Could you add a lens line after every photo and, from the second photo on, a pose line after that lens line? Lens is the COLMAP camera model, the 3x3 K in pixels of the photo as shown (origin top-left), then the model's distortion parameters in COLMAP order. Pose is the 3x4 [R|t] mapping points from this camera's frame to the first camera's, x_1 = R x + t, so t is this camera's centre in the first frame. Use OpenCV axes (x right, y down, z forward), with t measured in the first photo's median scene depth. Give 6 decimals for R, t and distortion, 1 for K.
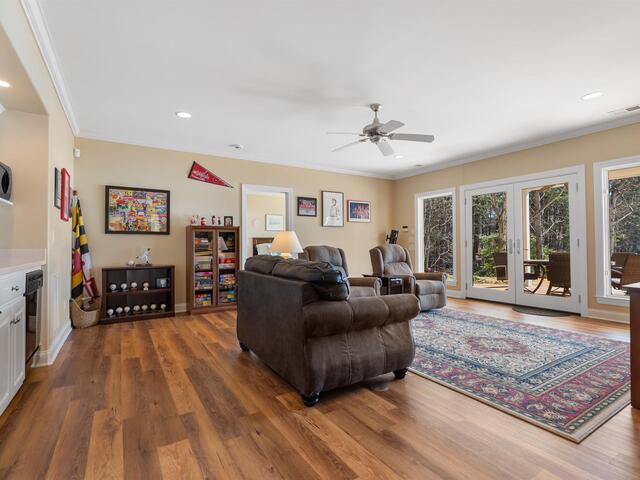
lens RADIAL K [[325.5, 0, 320.7], [0, 325.5, 239.5], [0, 0, 1]] dist [-0.003384, 0.001000]
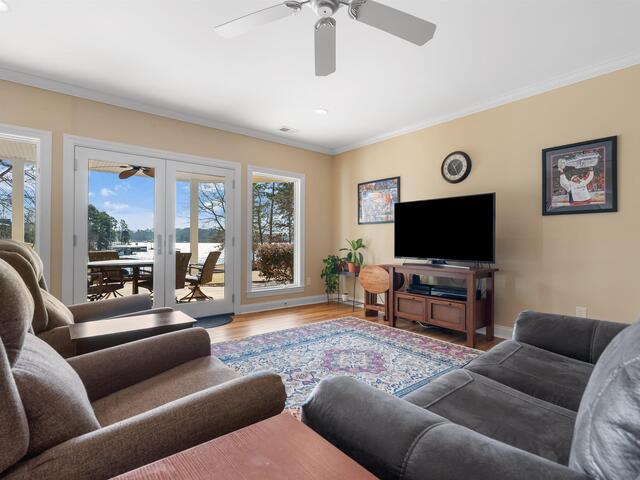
lens RADIAL K [[325.5, 0, 324.4], [0, 325.5, 238.4], [0, 0, 1]] dist [-0.003384, 0.001000]
pose [[-0.127256, 0.012558, 0.991790, -0.320809], [-0.018966, 0.999706, -0.015091, 0.020167], [-0.991689, -0.020731, -0.126980, 1.262179]]
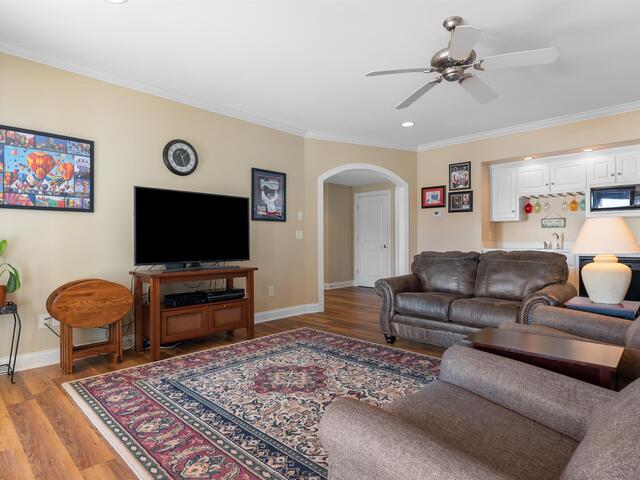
lens RADIAL K [[365.9, 0, 322.1], [0, 365.9, 243.2], [0, 0, 1]] dist [-0.021795, 0.000163]
pose [[-0.970029, 0.008920, -0.242825, 0.708535], [0.011075, 0.999910, -0.007508, 0.024866], [0.242736, -0.009972, -0.970041, 1.938049]]
